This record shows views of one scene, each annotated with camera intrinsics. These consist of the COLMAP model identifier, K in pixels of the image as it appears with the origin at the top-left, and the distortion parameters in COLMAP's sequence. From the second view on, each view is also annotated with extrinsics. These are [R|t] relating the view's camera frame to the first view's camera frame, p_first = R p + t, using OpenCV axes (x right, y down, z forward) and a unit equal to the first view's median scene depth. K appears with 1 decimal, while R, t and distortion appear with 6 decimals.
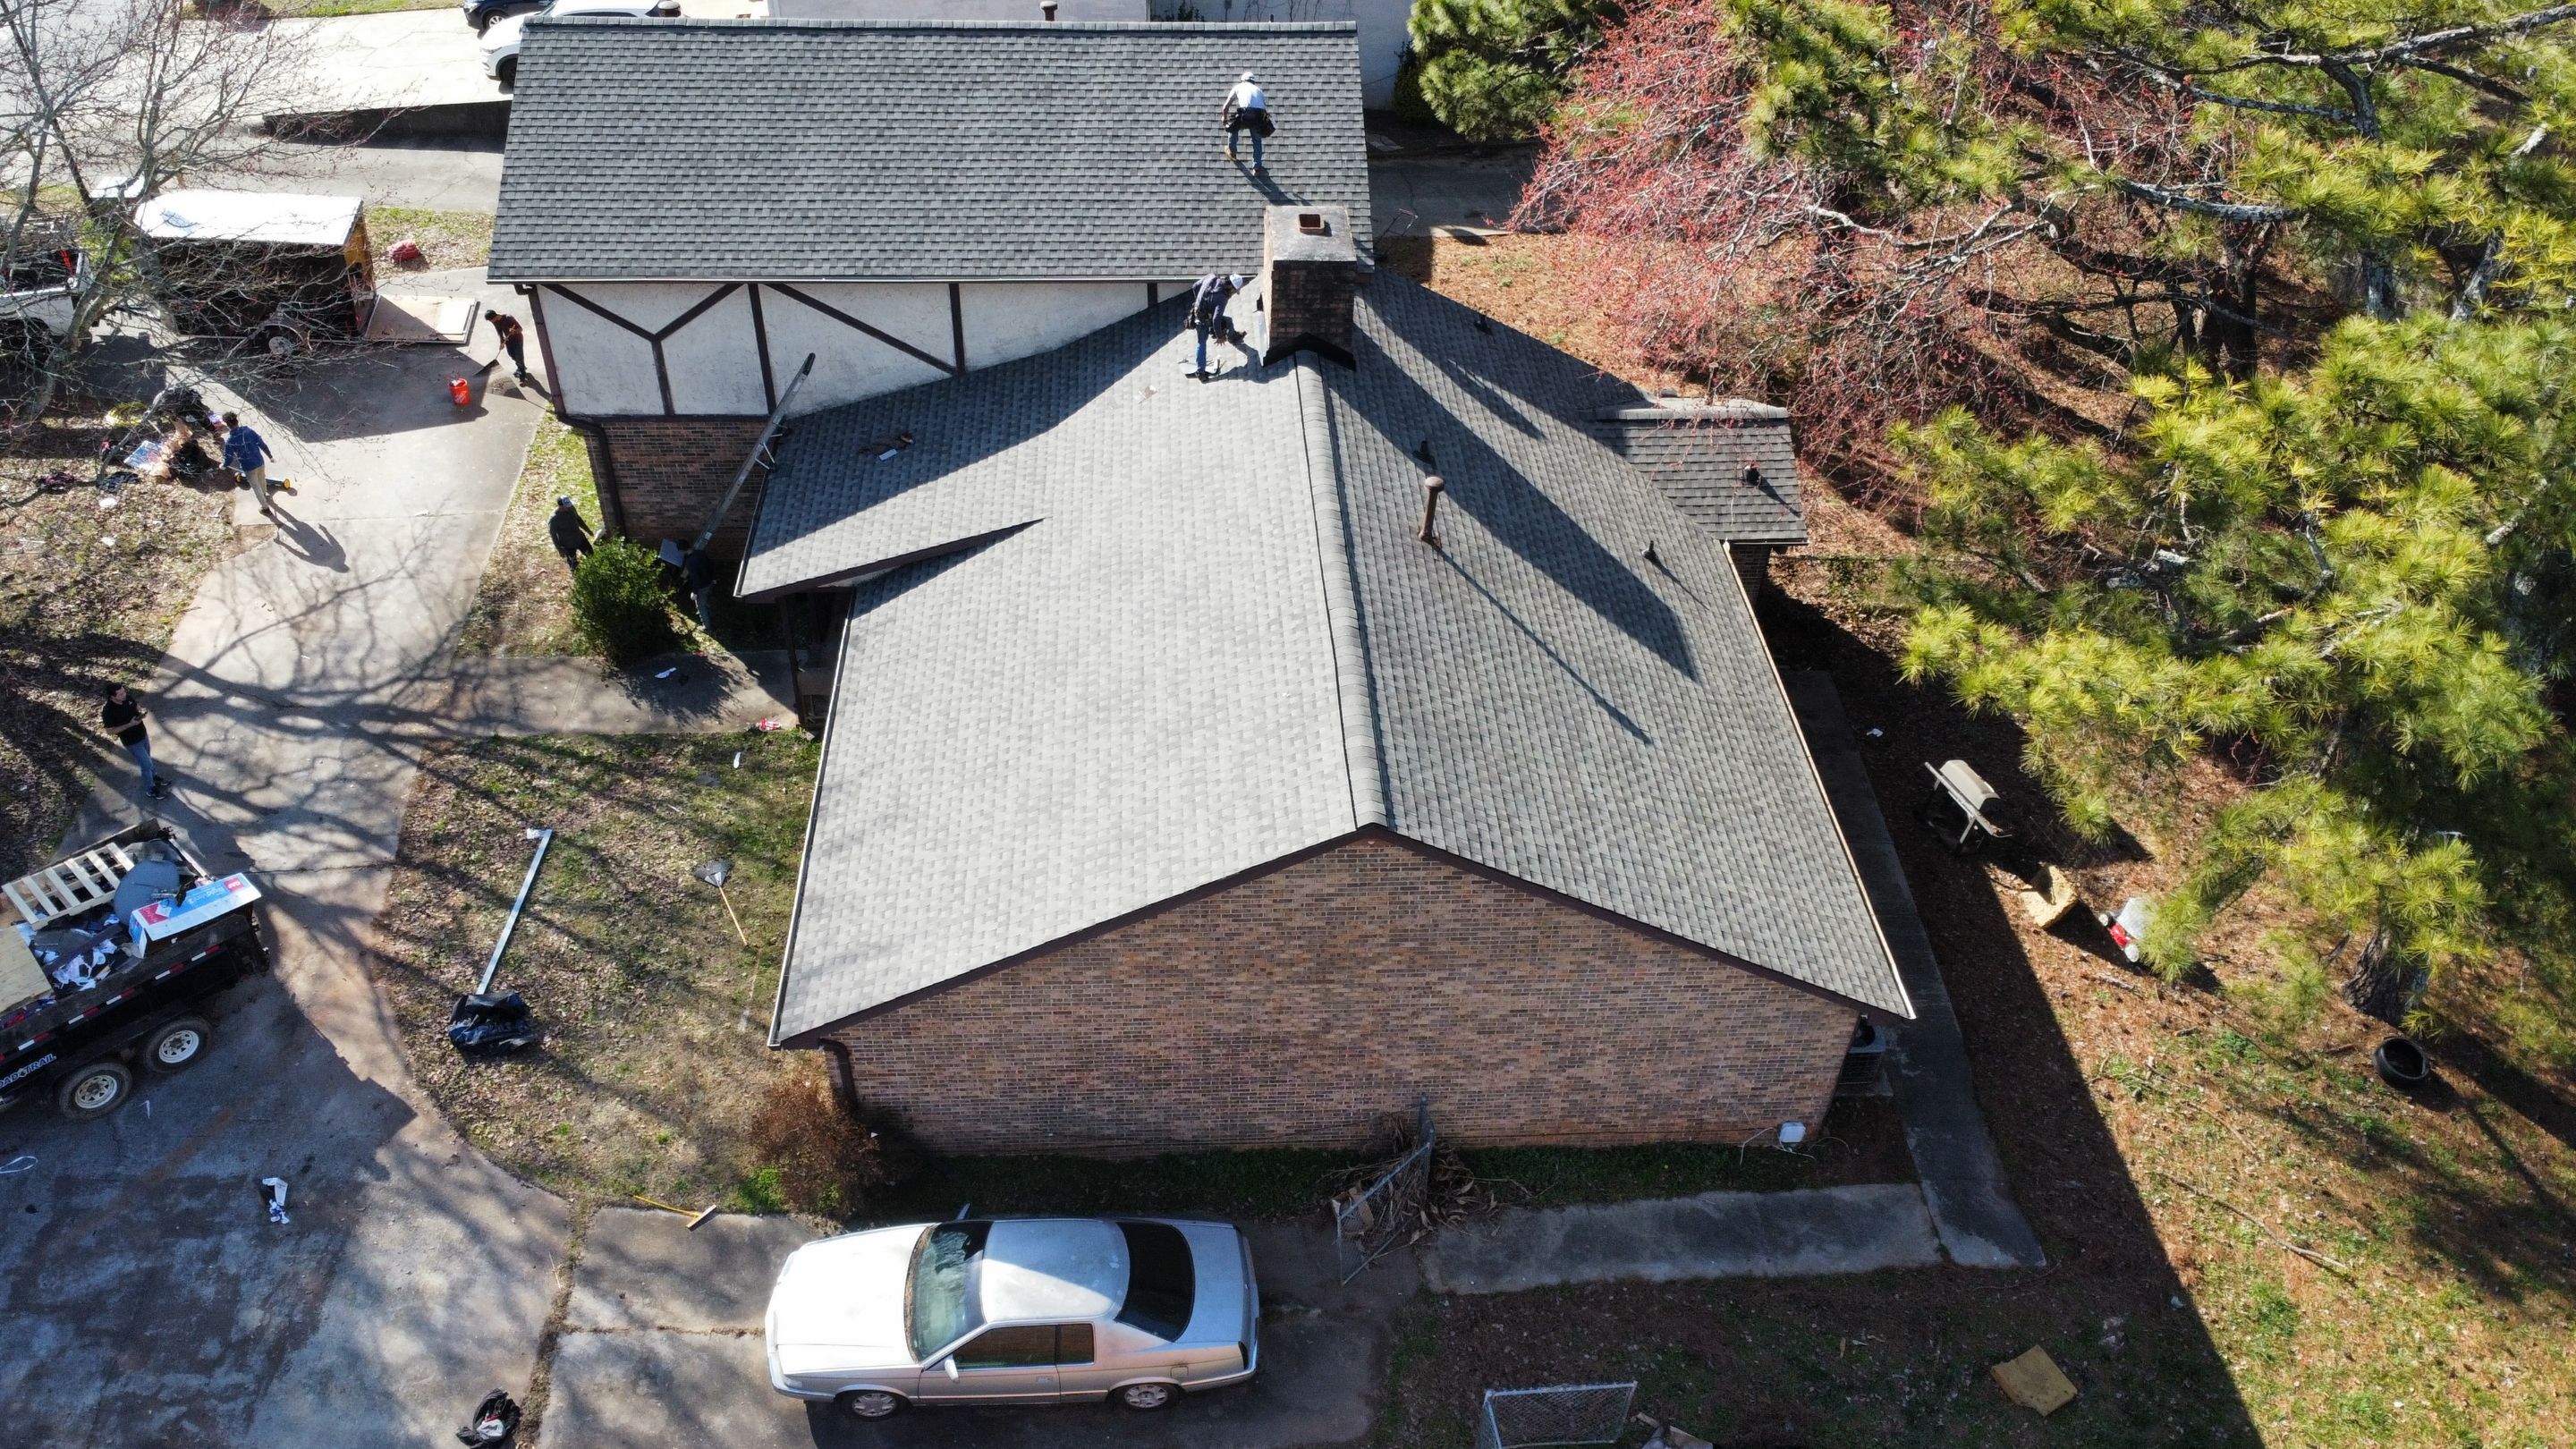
lens RADIAL K [[1937.1, 0, 1278.0], [0, 1937.1, 701.1], [0, 0, 1]] dist [0.003183, -0.008821]
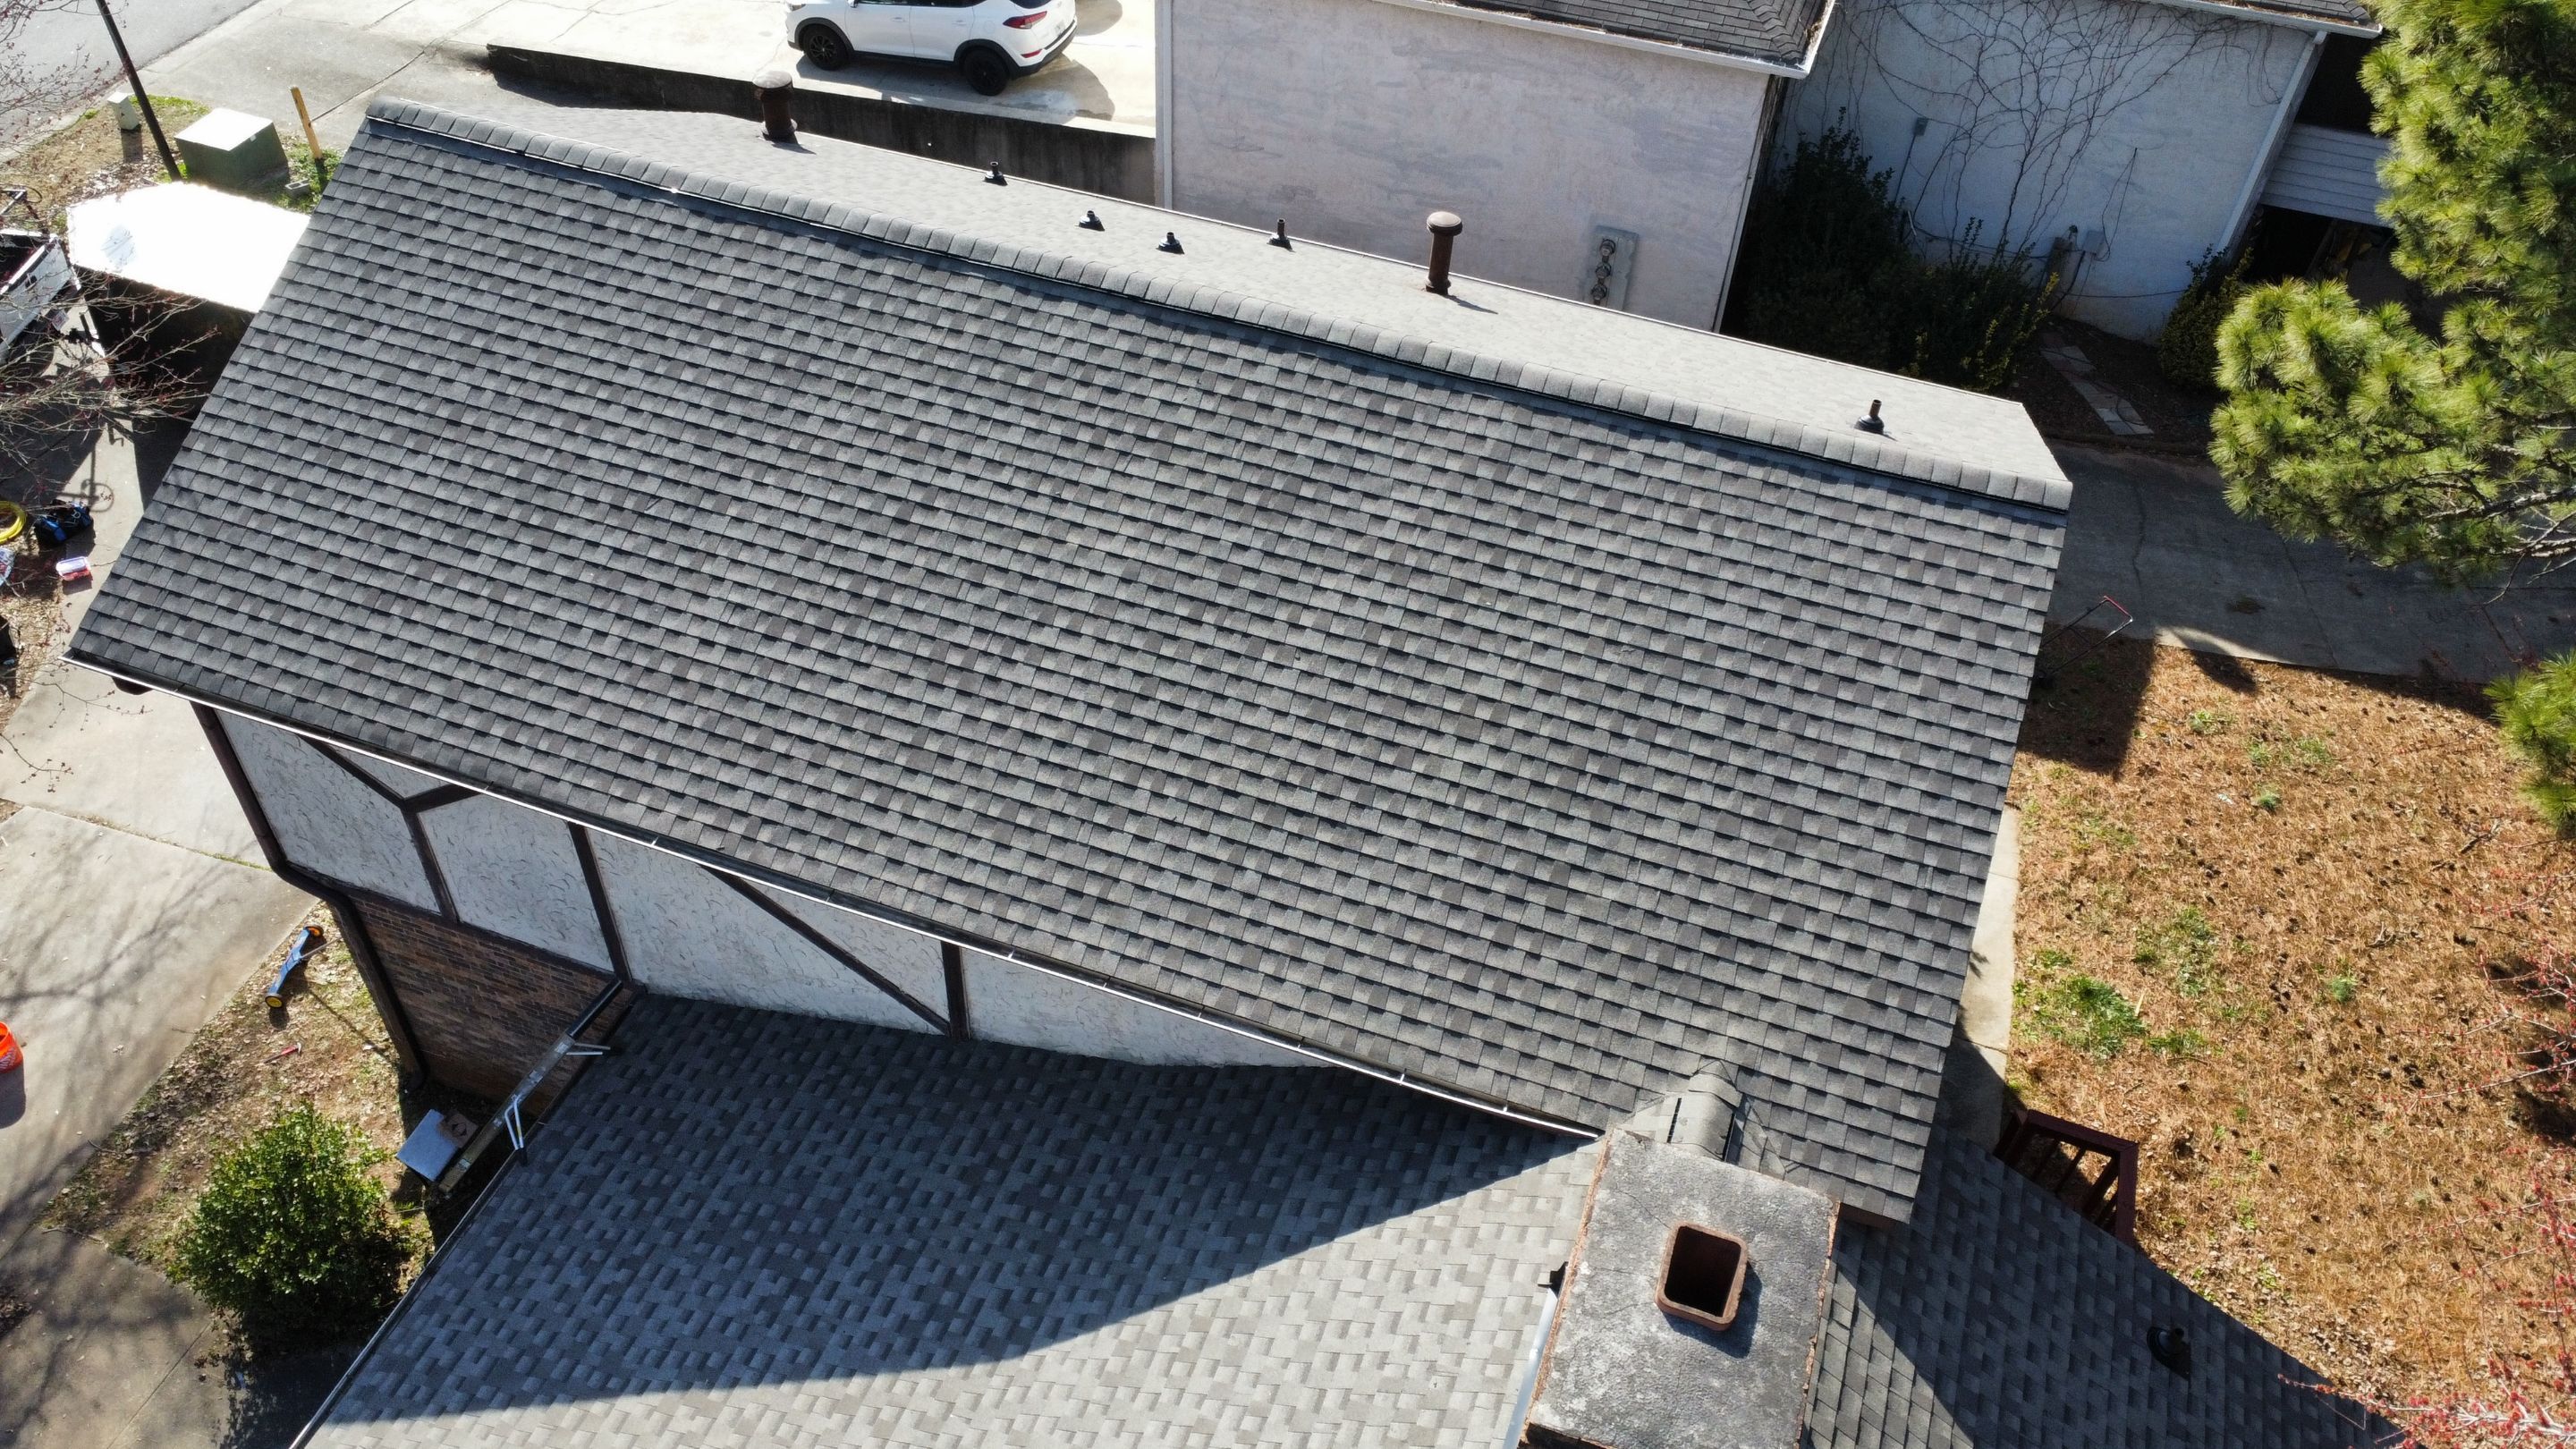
lens RADIAL K [[1937.1, 0, 1277.1], [0, 1937.1, 703.8], [0, 0, 1]] dist [0.003183, -0.008821]
pose [[0.918620, 0.278107, -0.280702, 0.014278], [-0.260886, 0.960407, 0.097757, -0.318712], [0.296775, -0.016570, 0.954804, 0.594860]]
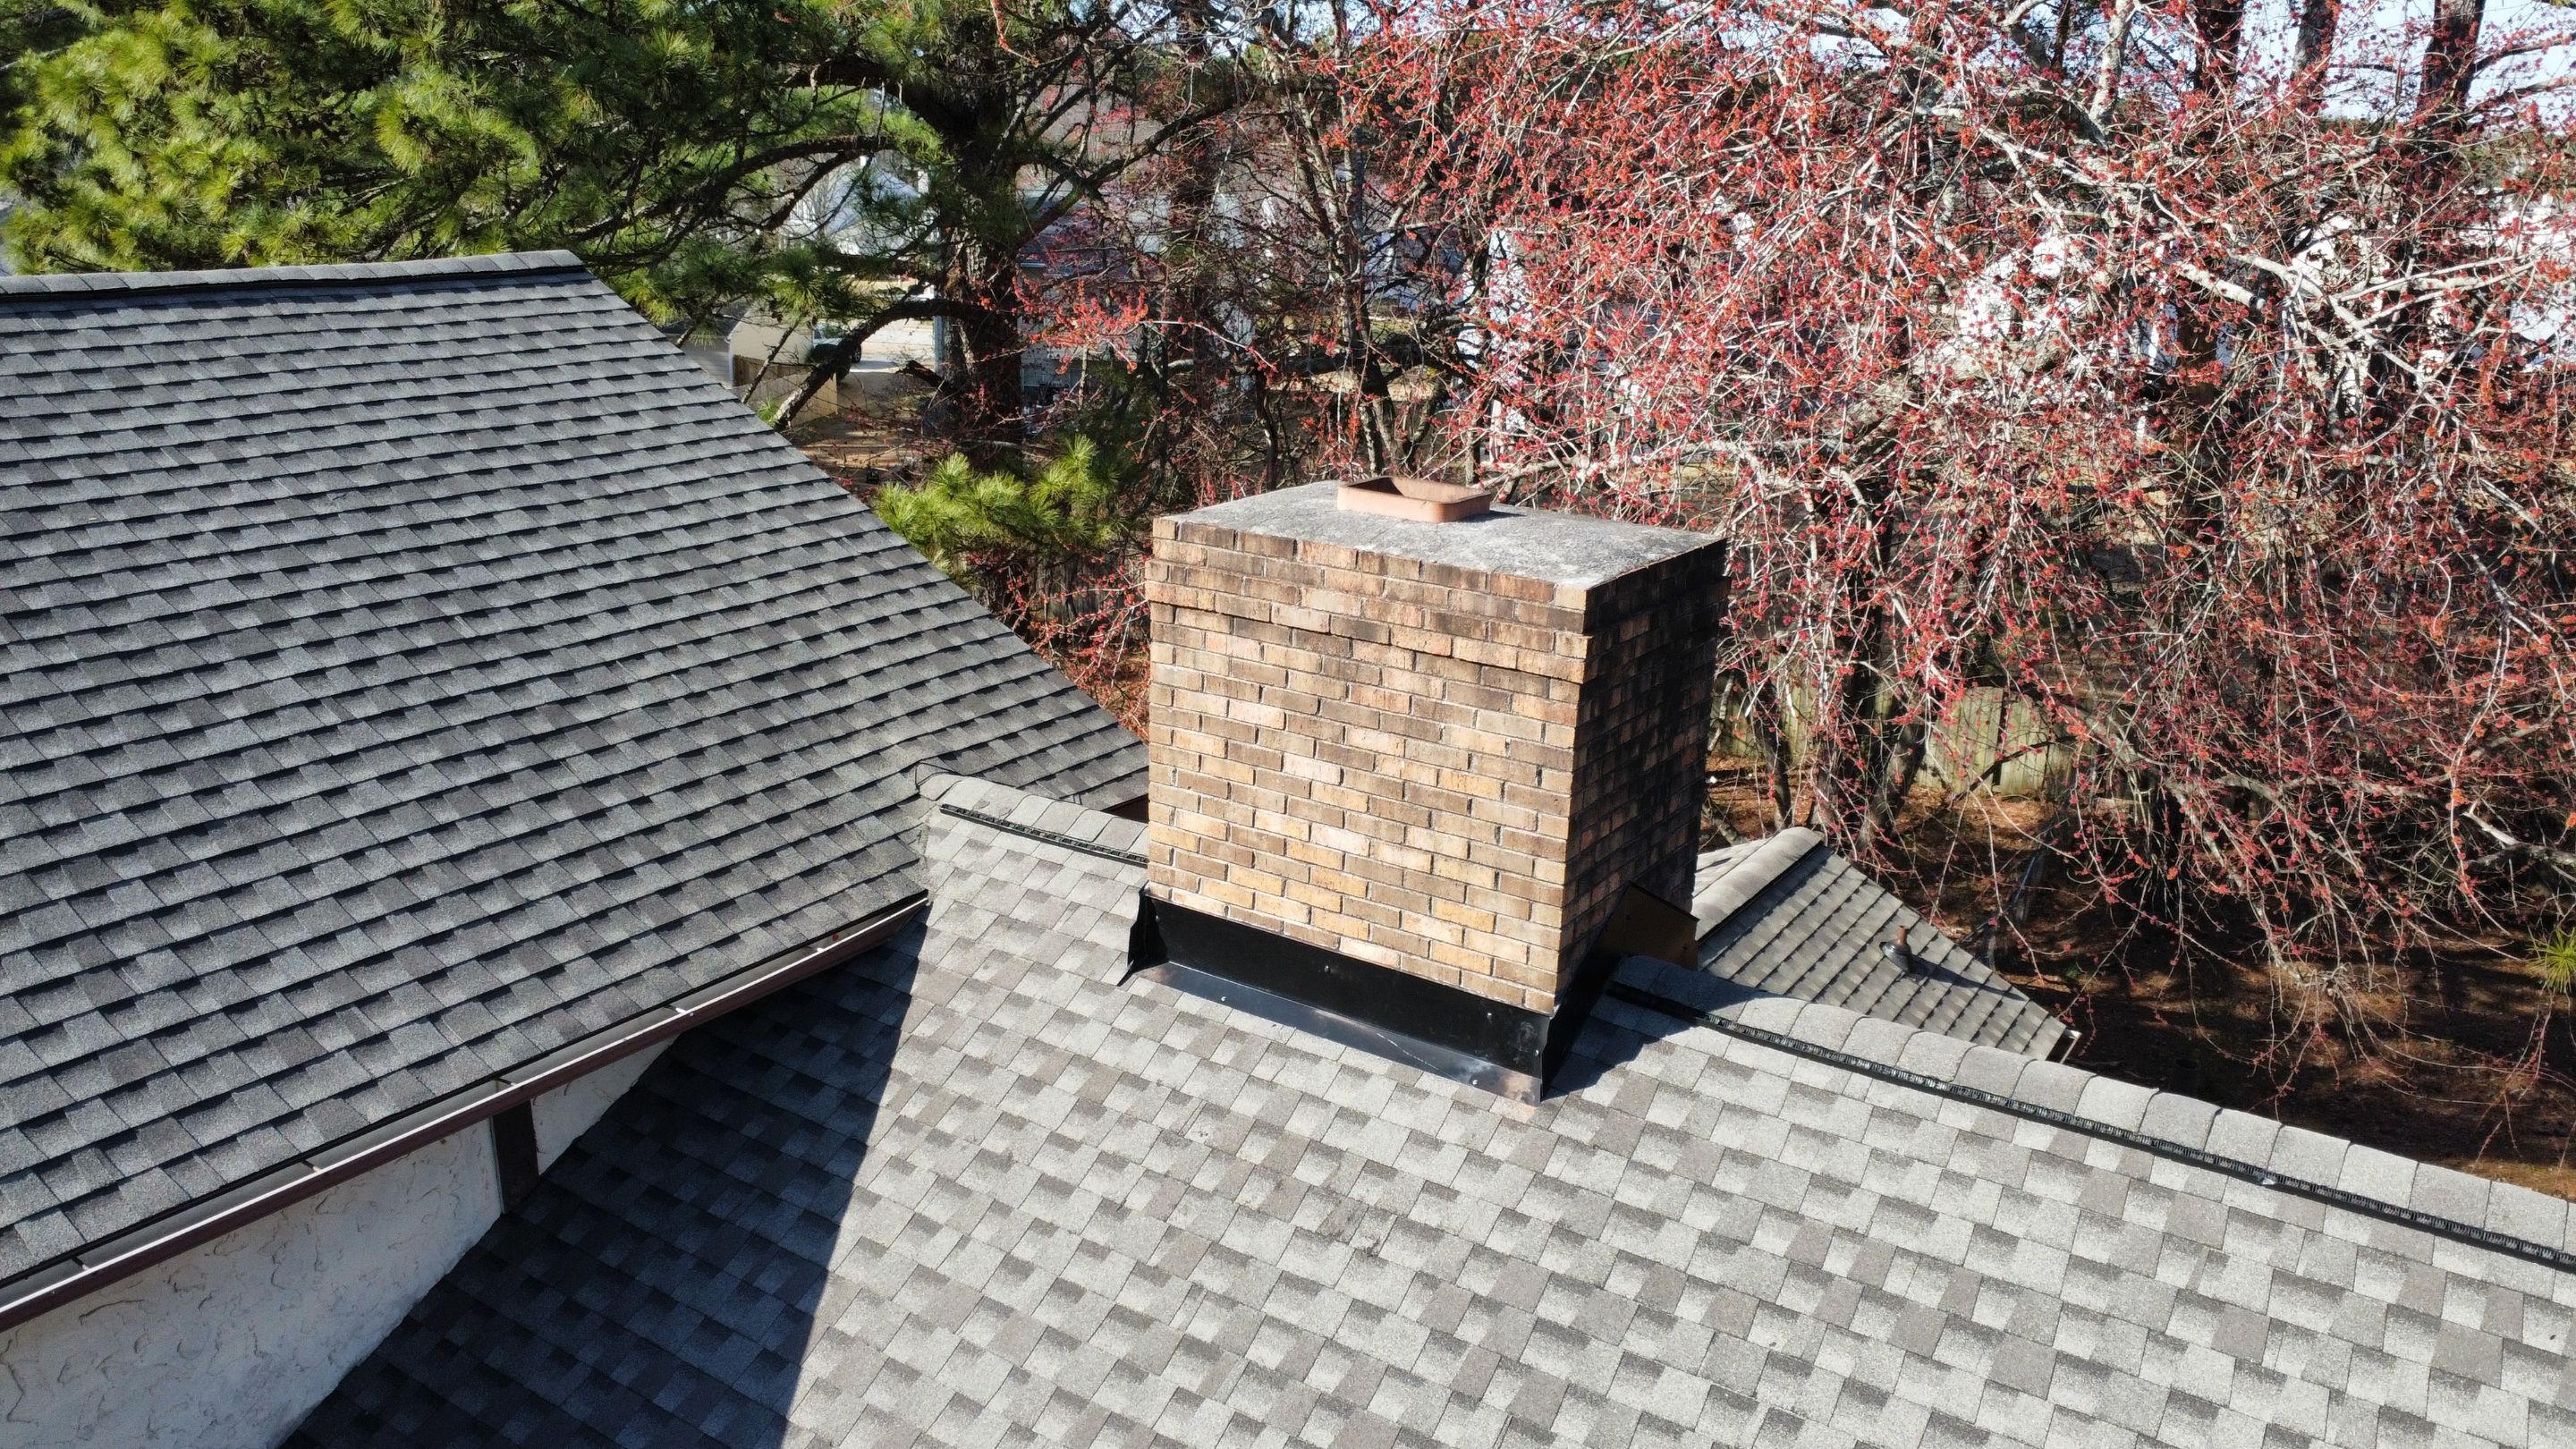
lens RADIAL K [[1937.1, 0, 1274.9], [0, 1937.1, 720.5], [0, 0, 1]] dist [0.003183, -0.008821]
pose [[0.611639, -0.242063, 0.753196, -0.170419], [0.503168, 0.853699, -0.134239, -0.177630], [-0.610508, 0.461090, 0.643954, 0.776479]]
